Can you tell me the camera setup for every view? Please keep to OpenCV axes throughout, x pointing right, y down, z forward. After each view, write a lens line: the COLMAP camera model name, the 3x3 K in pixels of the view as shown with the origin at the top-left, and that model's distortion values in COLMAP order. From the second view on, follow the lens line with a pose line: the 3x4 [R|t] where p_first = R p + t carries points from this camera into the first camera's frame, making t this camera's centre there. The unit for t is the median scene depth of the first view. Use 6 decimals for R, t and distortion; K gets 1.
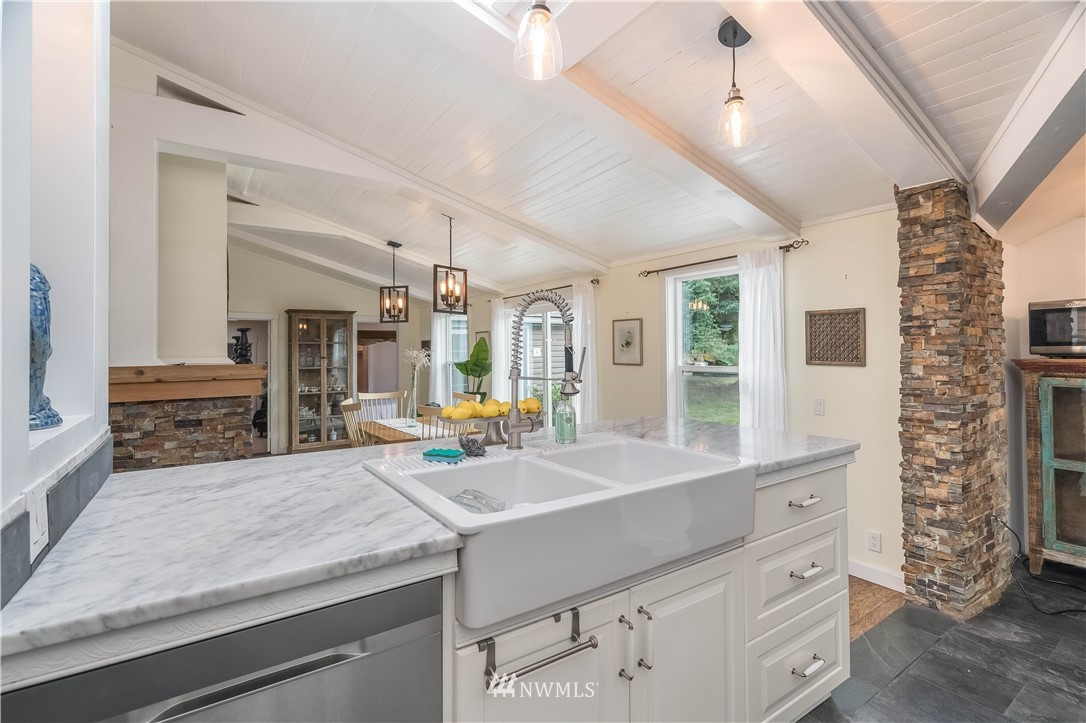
lens RADIAL K [[498.1, 0, 534.4], [0, 498.1, 351.8], [0, 0, 1]] dist [0.003323, -0.002374]
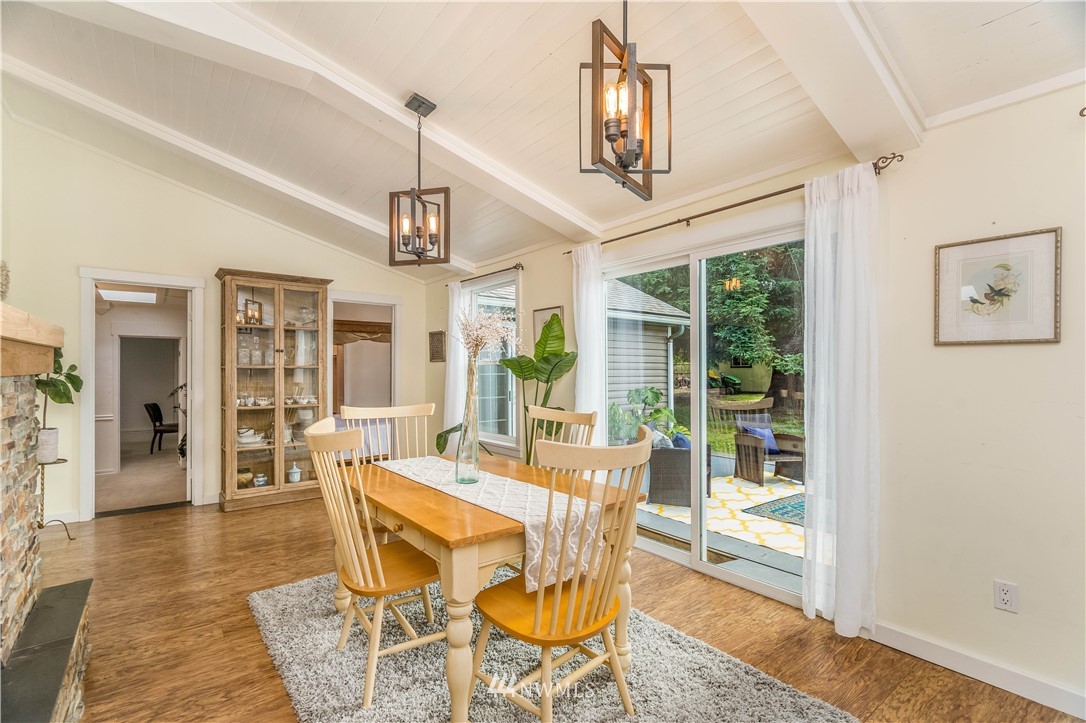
lens RADIAL K [[498.1, 0, 546.1], [0, 498.1, 372.1], [0, 0, 1]] dist [0.003323, -0.002374]
pose [[0.997250, 0.011468, 0.073219, -0.135771], [-0.011824, 0.999920, 0.004443, 0.031611], [-0.073162, -0.005297, 0.997306, 0.353563]]
